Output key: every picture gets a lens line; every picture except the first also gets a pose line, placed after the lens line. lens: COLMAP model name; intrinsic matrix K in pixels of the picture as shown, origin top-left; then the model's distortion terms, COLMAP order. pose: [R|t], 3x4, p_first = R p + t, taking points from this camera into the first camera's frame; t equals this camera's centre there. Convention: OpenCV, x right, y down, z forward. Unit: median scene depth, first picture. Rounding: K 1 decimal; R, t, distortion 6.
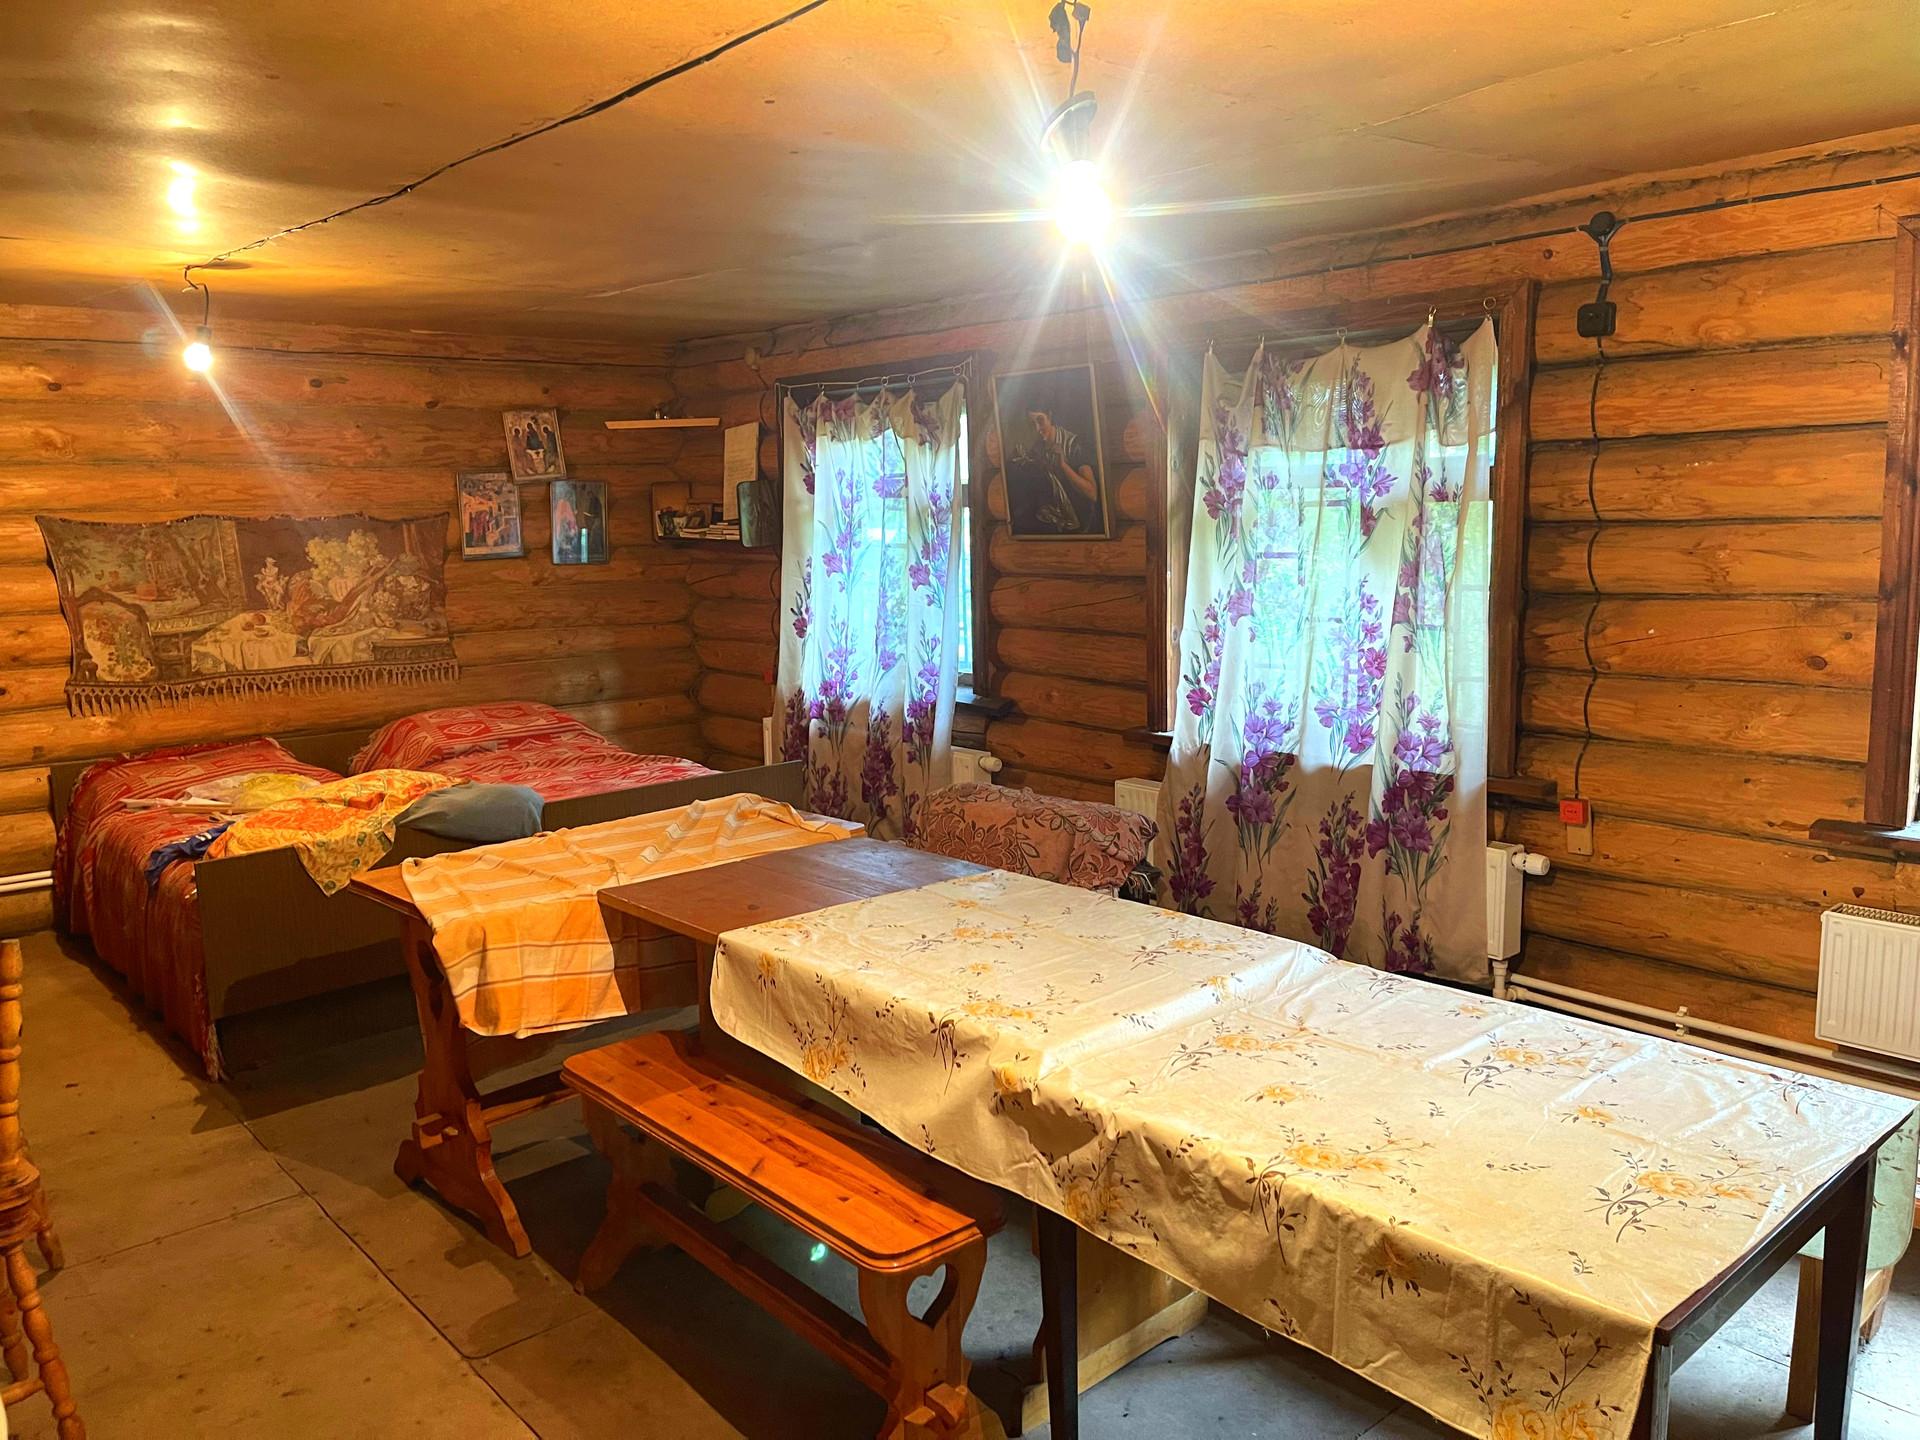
lens RADIAL K [[1445.1, 0, 956.1], [0, 1445.1, 718.7], [0, 0, 1]] dist [0.030678, -0.012230]
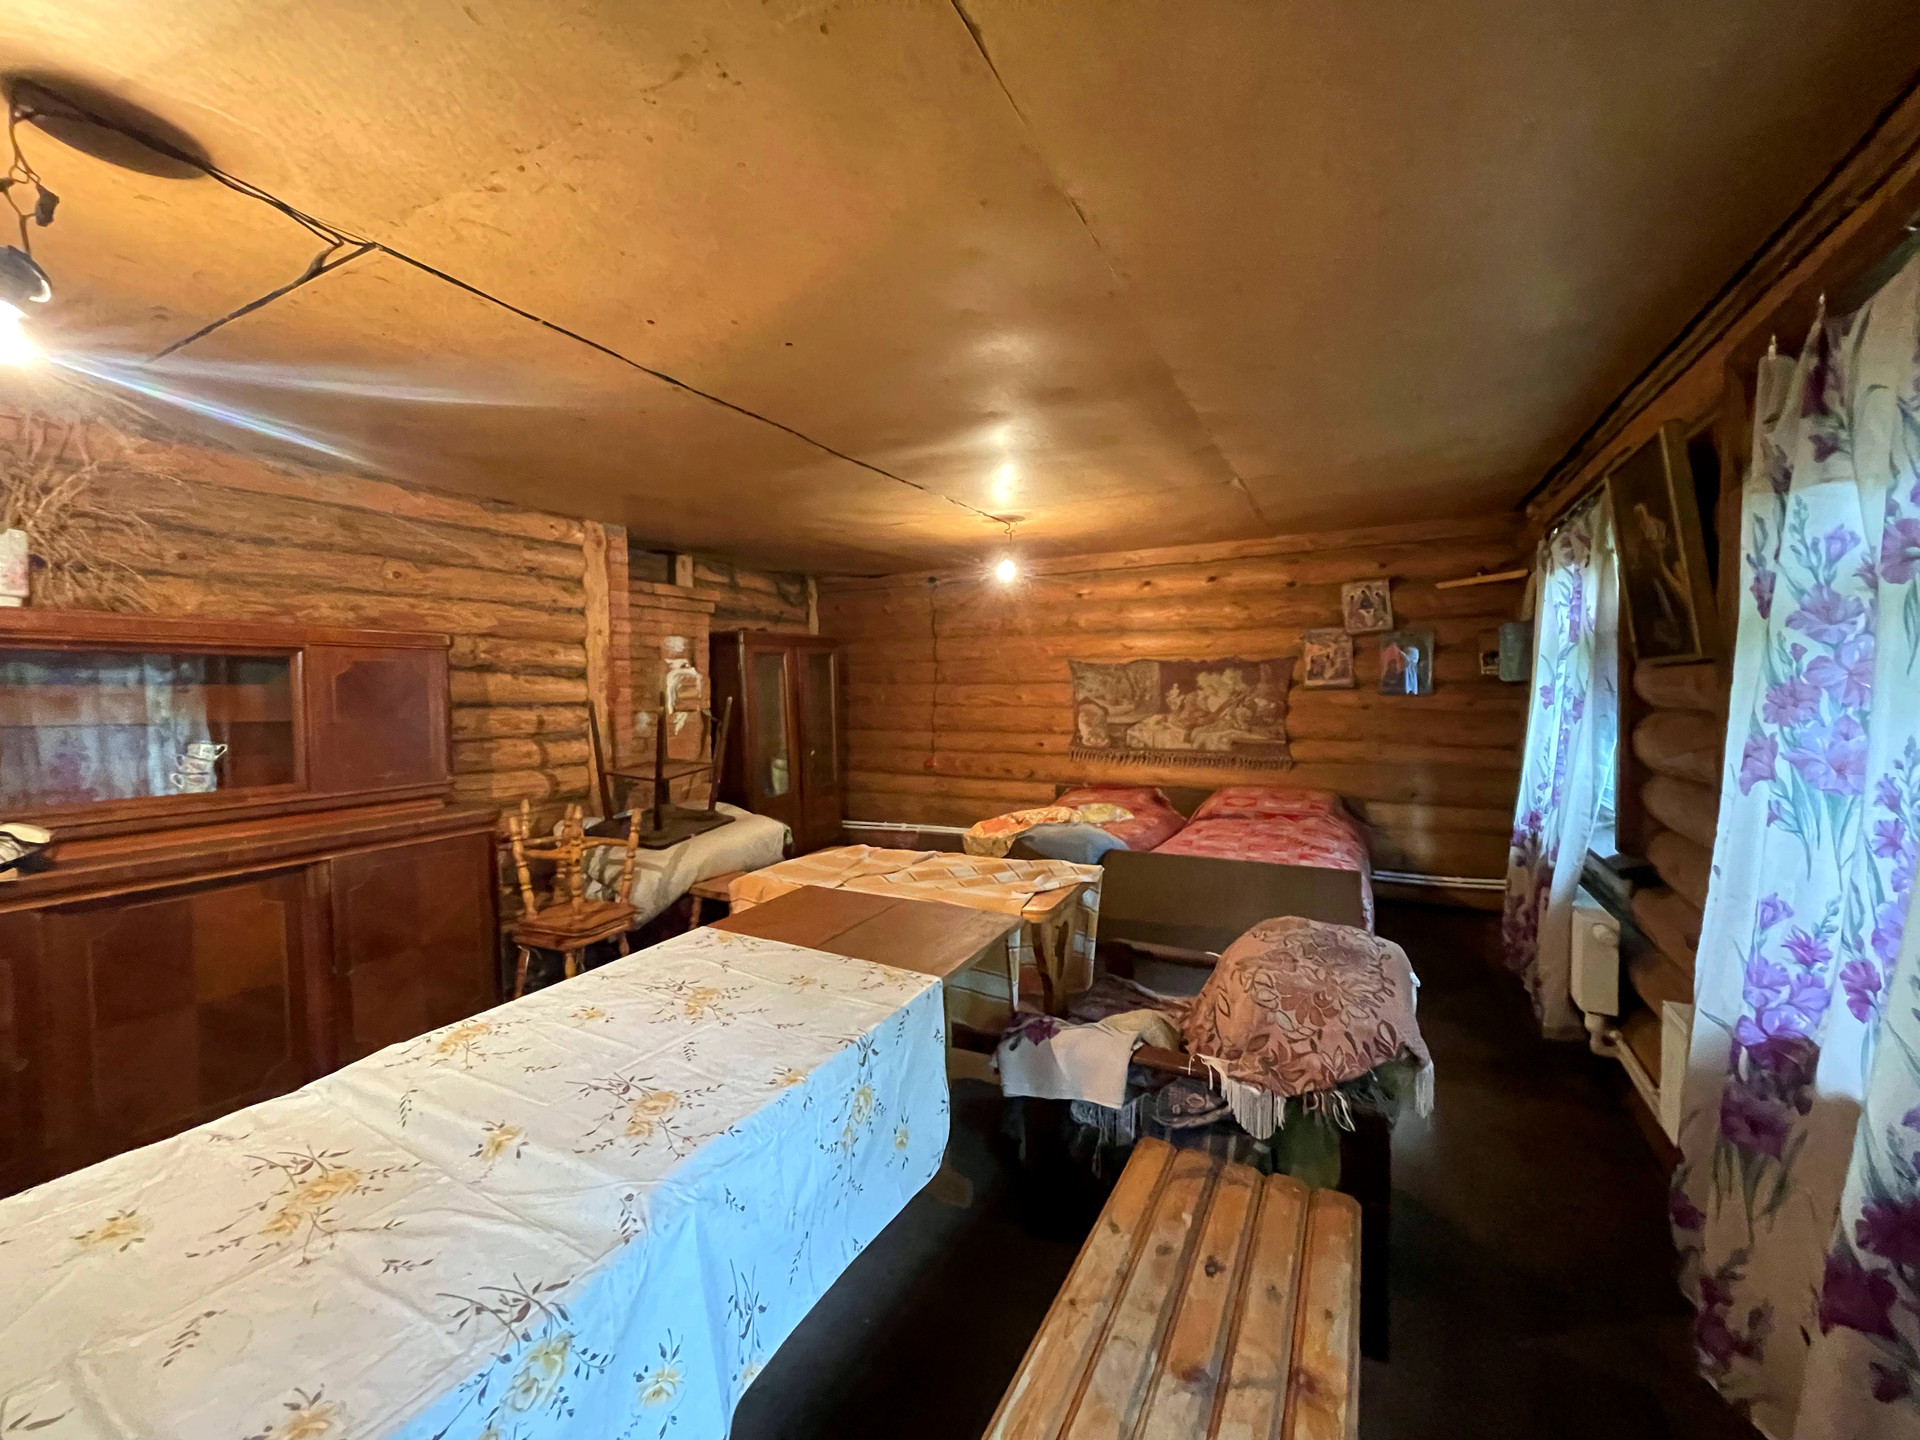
lens RADIAL K [[775.1, 0, 957.5], [0, 775.1, 706.2], [0, 0, 1]] dist [-0.002425, 0.000412]
pose [[0.344557, 0.038338, -0.937982, 0.285996], [-0.136528, 0.990589, -0.009663, -0.040351], [0.928785, 0.131390, 0.346548, 0.445449]]
